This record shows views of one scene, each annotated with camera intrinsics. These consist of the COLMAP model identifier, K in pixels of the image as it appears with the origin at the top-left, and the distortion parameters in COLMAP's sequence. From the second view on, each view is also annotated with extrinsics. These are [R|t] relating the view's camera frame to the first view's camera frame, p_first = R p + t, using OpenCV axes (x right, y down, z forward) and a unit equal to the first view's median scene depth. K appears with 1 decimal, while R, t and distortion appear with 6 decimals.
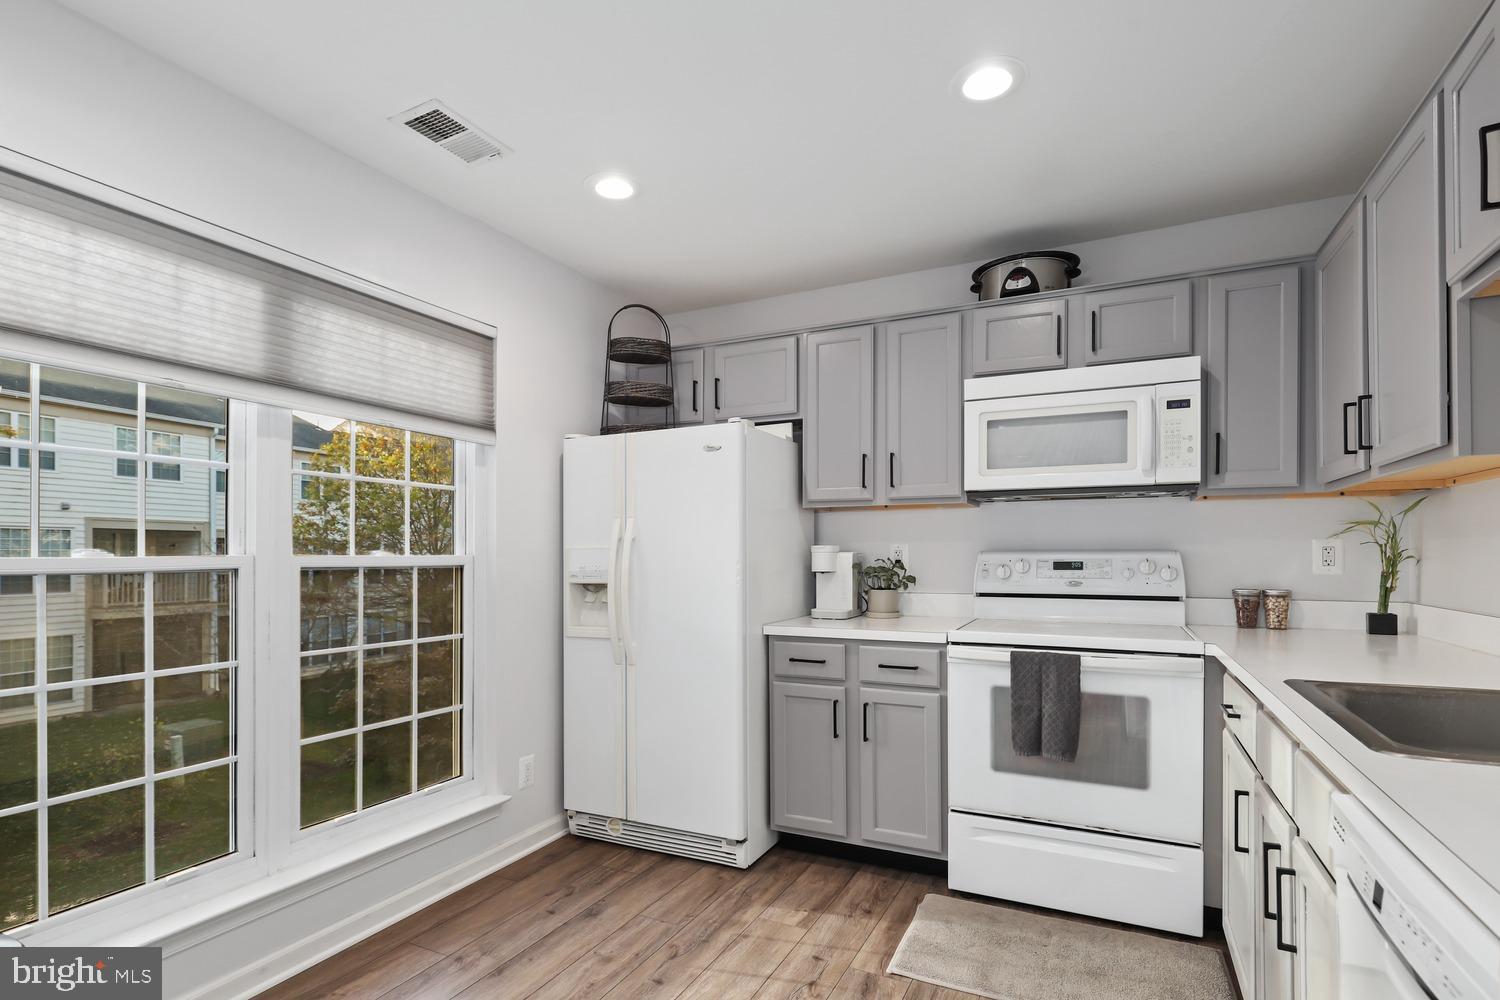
lens RADIAL K [[737.2, 0, 749.6], [0, 737.2, 553.6], [0, 0, 1]] dist [0.000306, -0.000722]
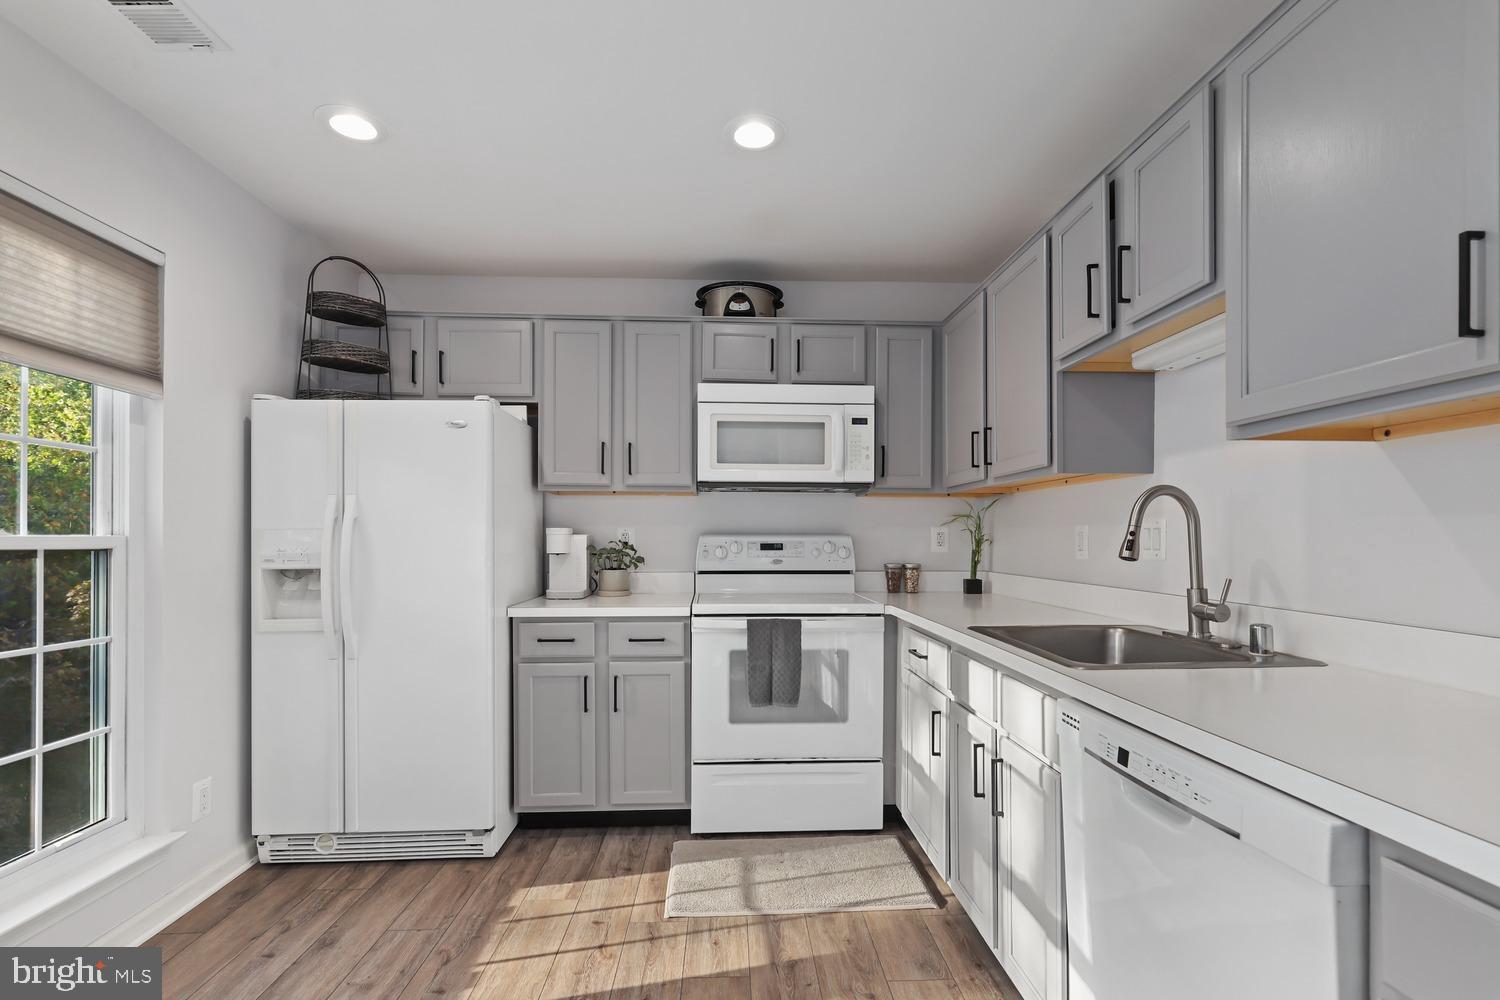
lens RADIAL K [[691.9, 0, 752.2], [0, 691.9, 536.0], [0, 0, 1]] dist [0.000235, -0.000317]
pose [[0.874656, 0.004298, 0.484726, -0.152775], [-0.003960, 0.999991, -0.001722, 0.001017], [-0.484729, -0.000413, 0.874664, 0.027988]]
